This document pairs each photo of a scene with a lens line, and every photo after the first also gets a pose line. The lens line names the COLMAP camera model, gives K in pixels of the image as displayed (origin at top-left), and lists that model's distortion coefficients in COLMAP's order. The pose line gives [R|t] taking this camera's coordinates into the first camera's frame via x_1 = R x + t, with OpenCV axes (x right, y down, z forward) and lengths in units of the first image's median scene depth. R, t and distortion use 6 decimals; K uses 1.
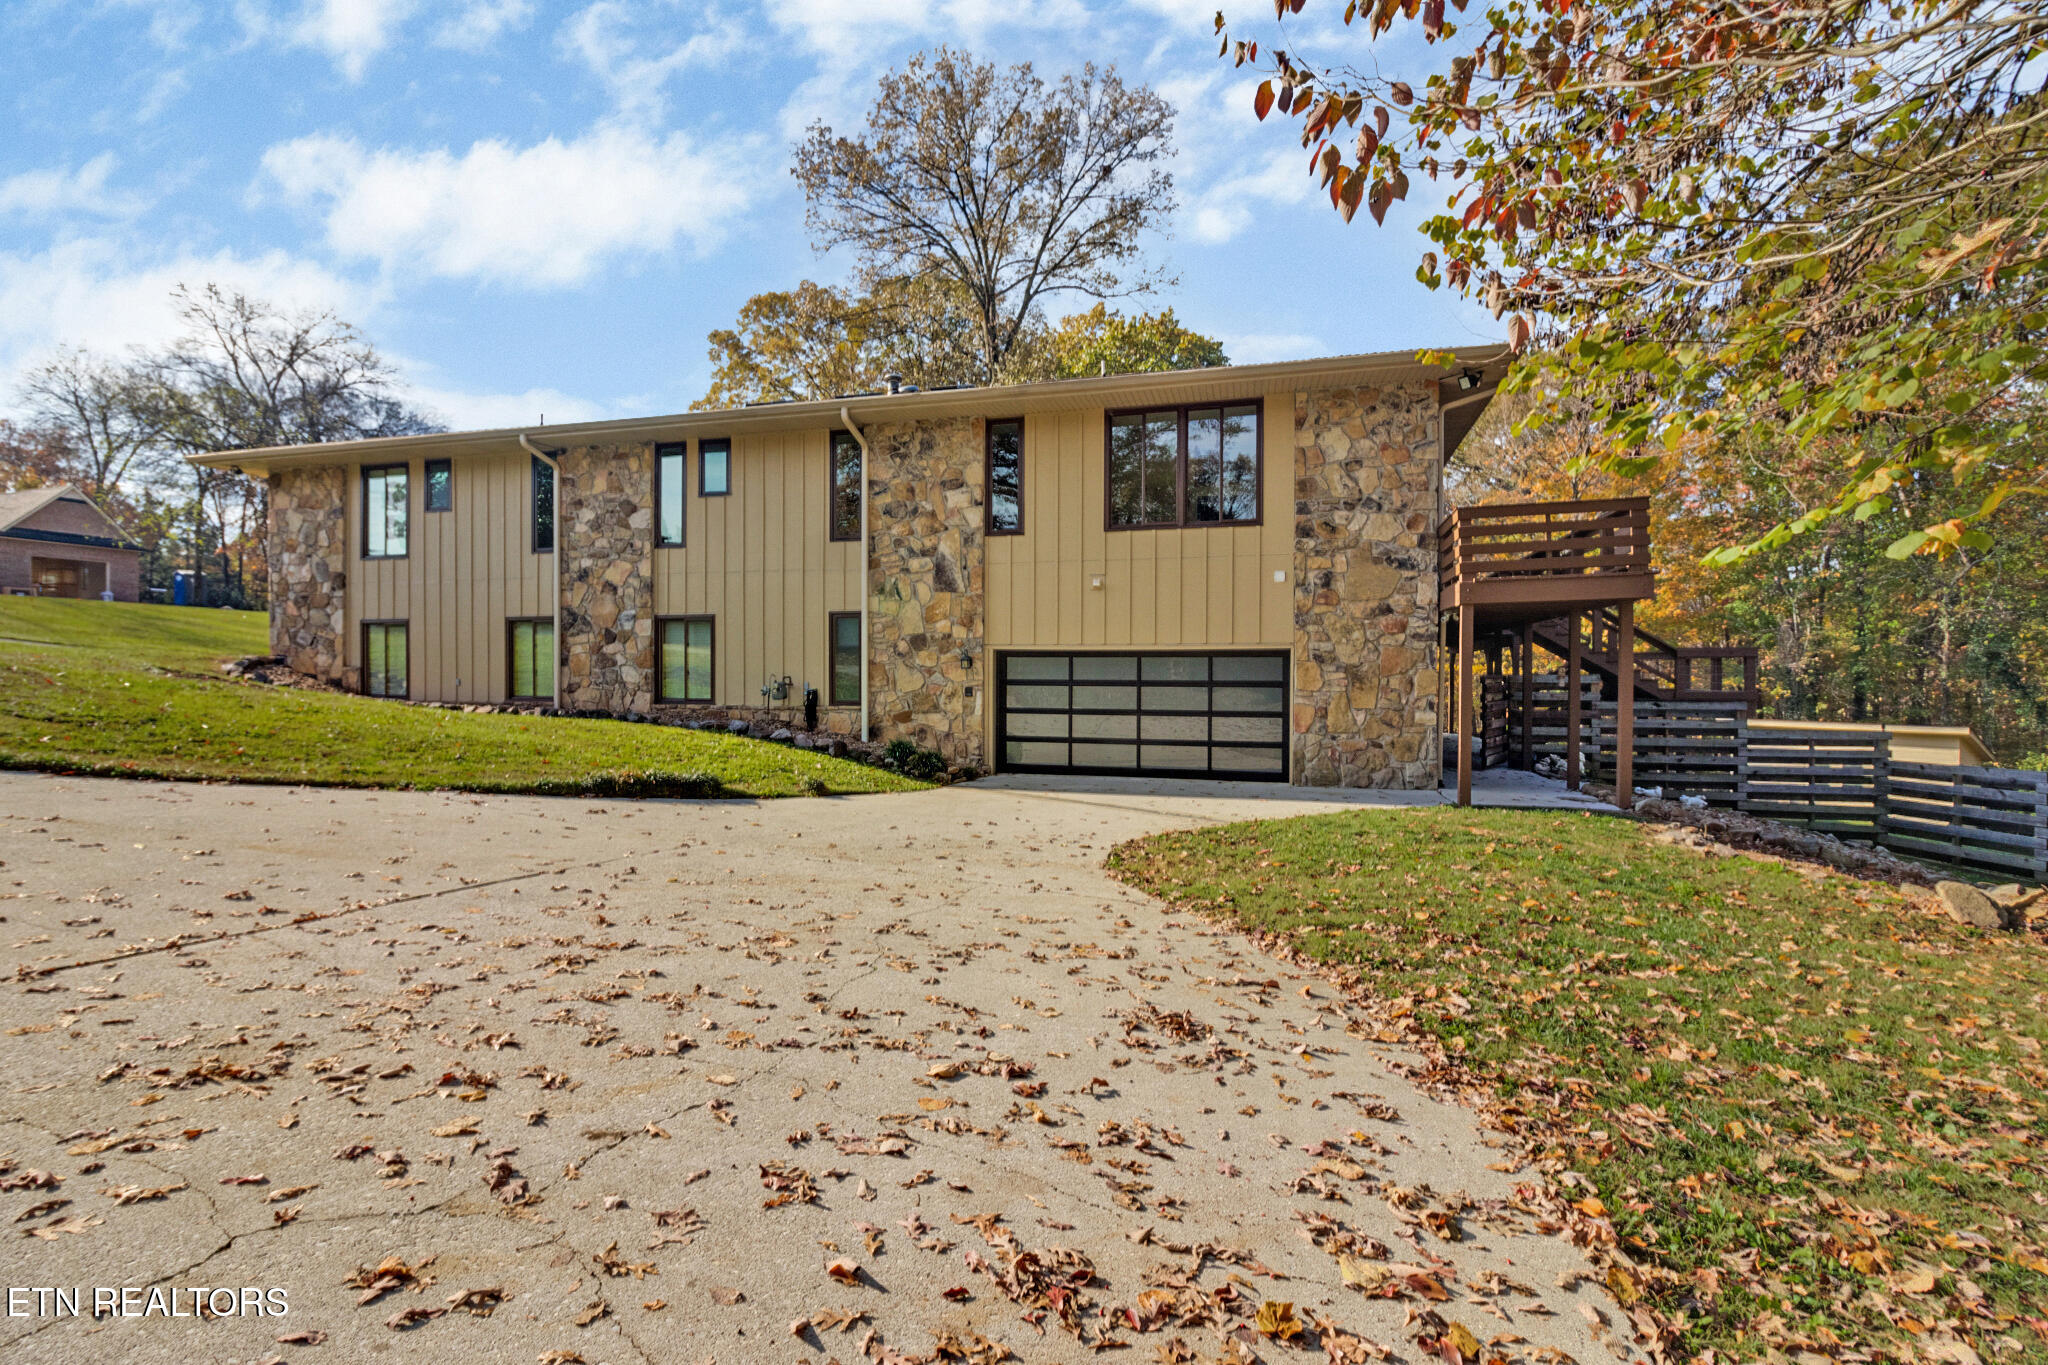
lens RADIAL K [[942.0, 0, 1025.1], [0, 942.0, 682.7], [0, 0, 1]] dist [-0.001107, -0.000119]
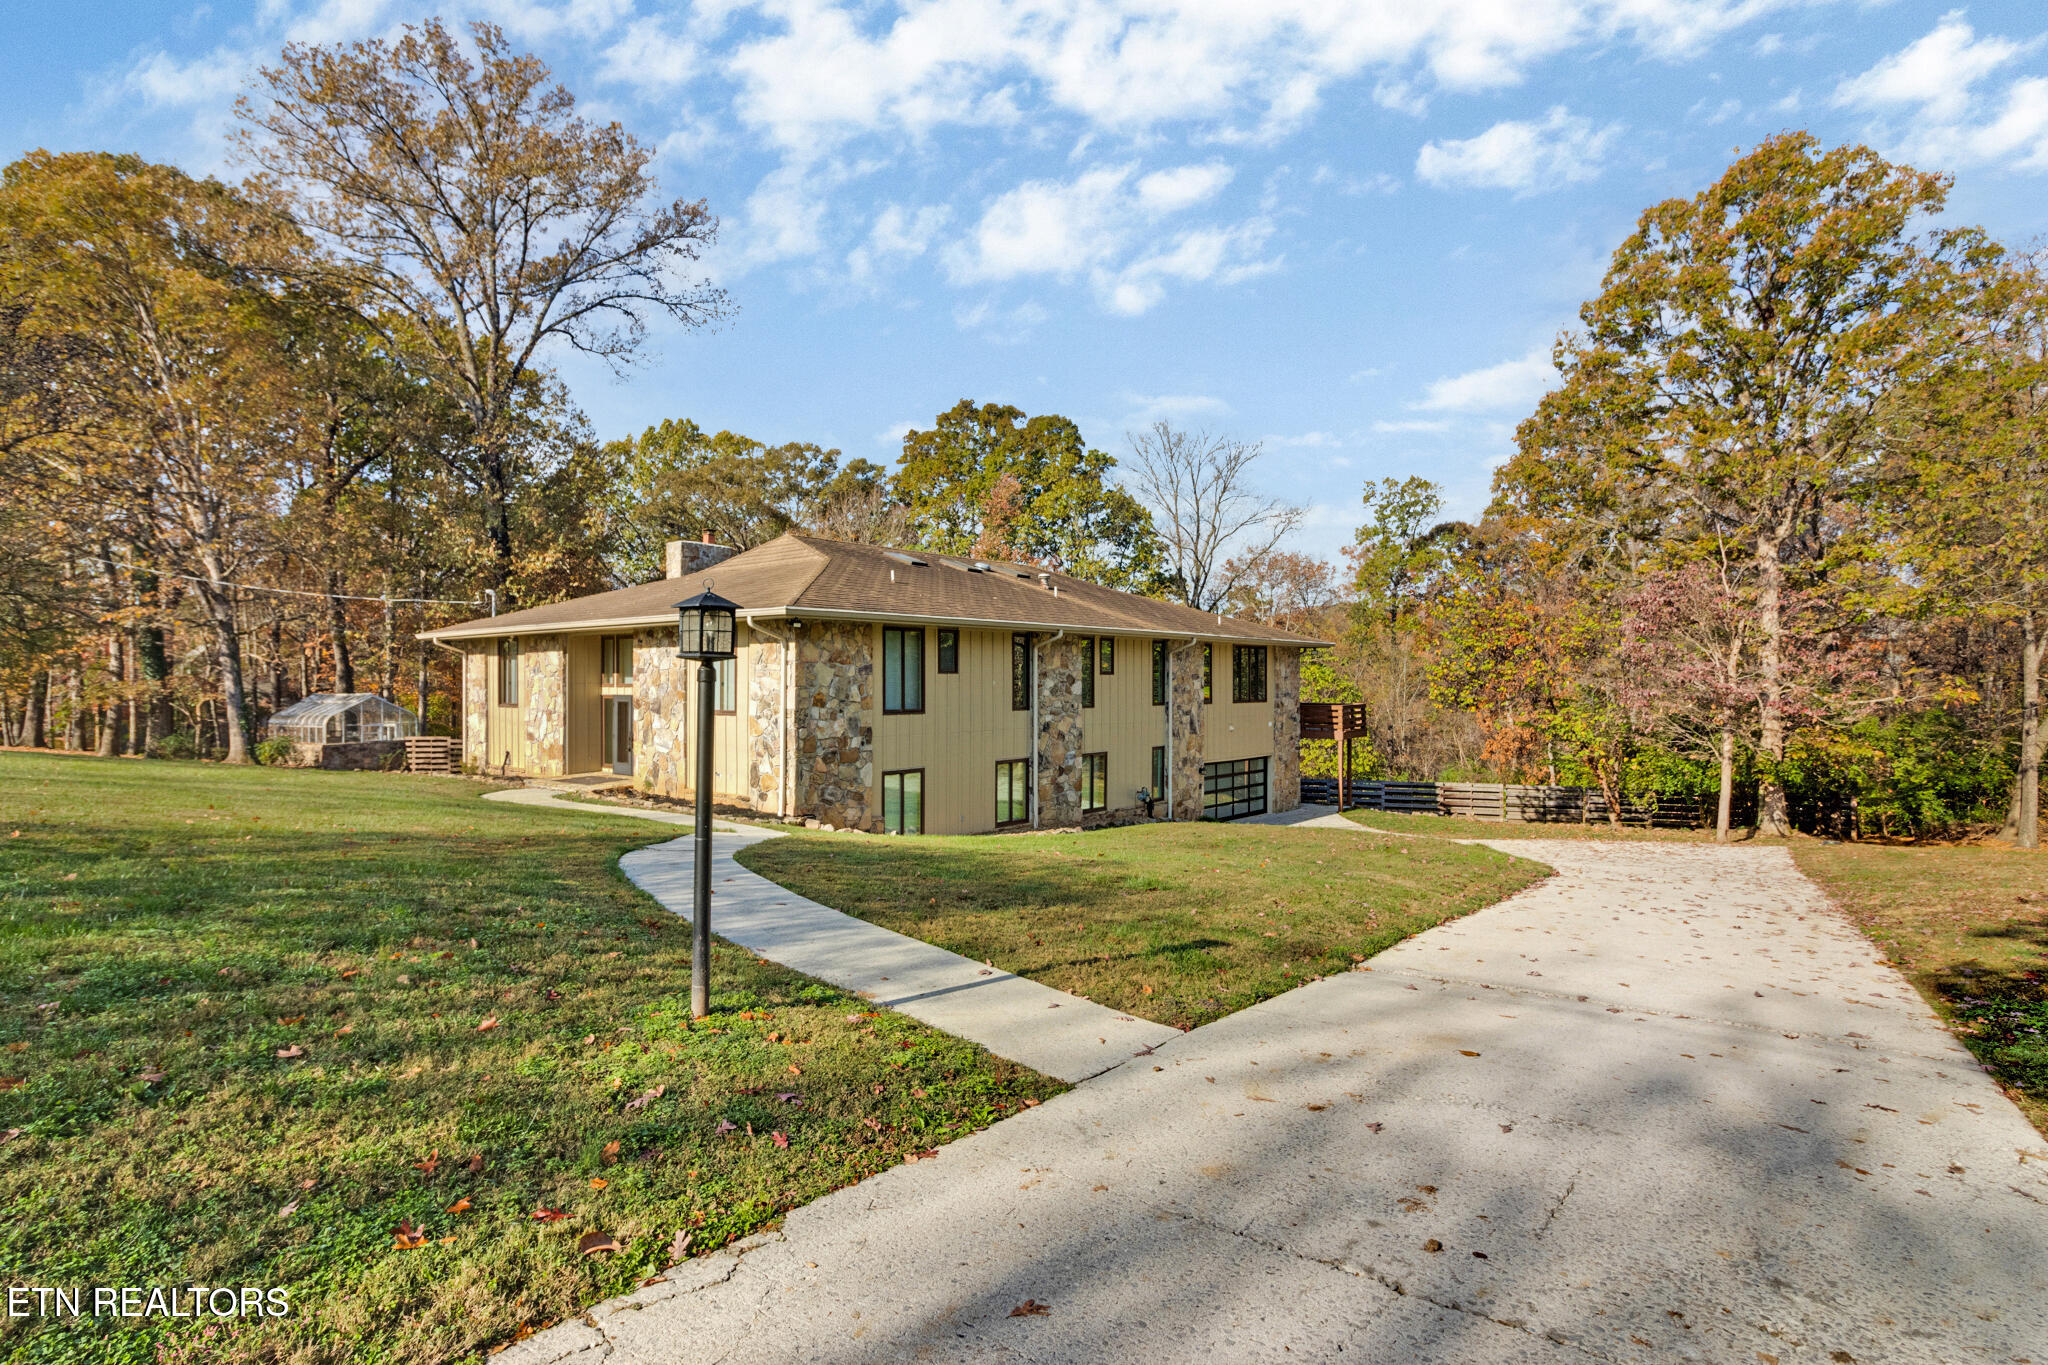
lens RADIAL K [[1037.7, 0, 1019.4], [0, 1037.7, 674.7], [0, 0, 1]] dist [0.001673, -0.003129]
pose [[0.409314, -0.000467, 0.912393, -1.874589], [0.005346, 0.999984, -0.001887, -0.189256], [-0.912378, 0.005650, 0.409310, 0.420398]]
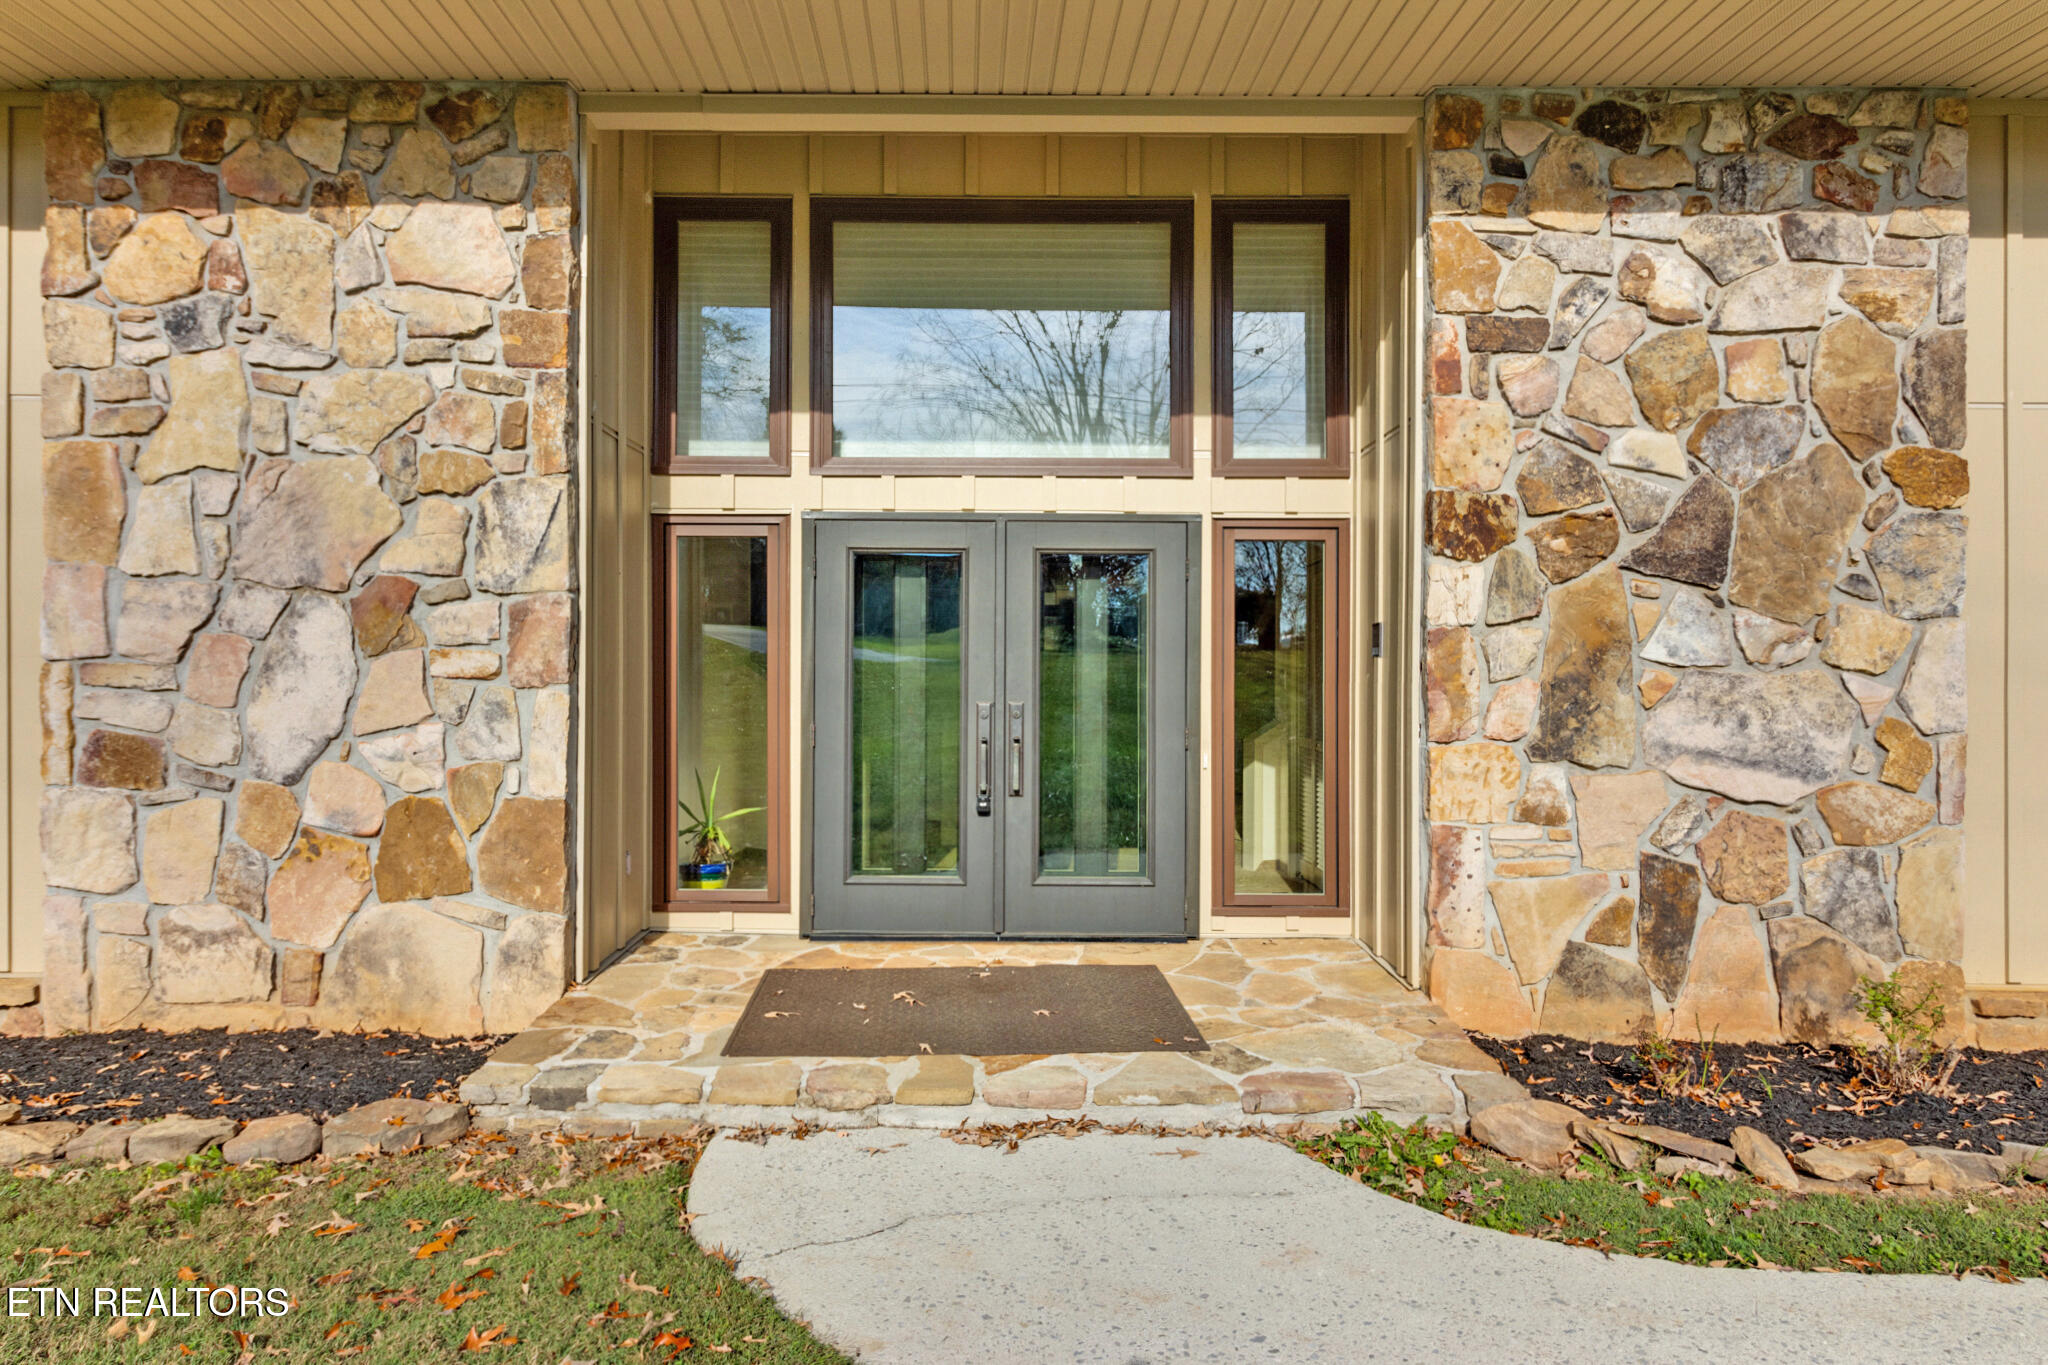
lens RADIAL K [[1245.9, 0, 1010.8], [0, 1245.9, 672.7], [0, 0, 1]] dist [0.000006, 0.000880]
pose [[-0.273301, 0.000744, 0.961928, -1.063323], [-0.002715, 0.999995, -0.001545, -0.121599], [-0.961925, -0.003034, -0.273298, 1.636434]]
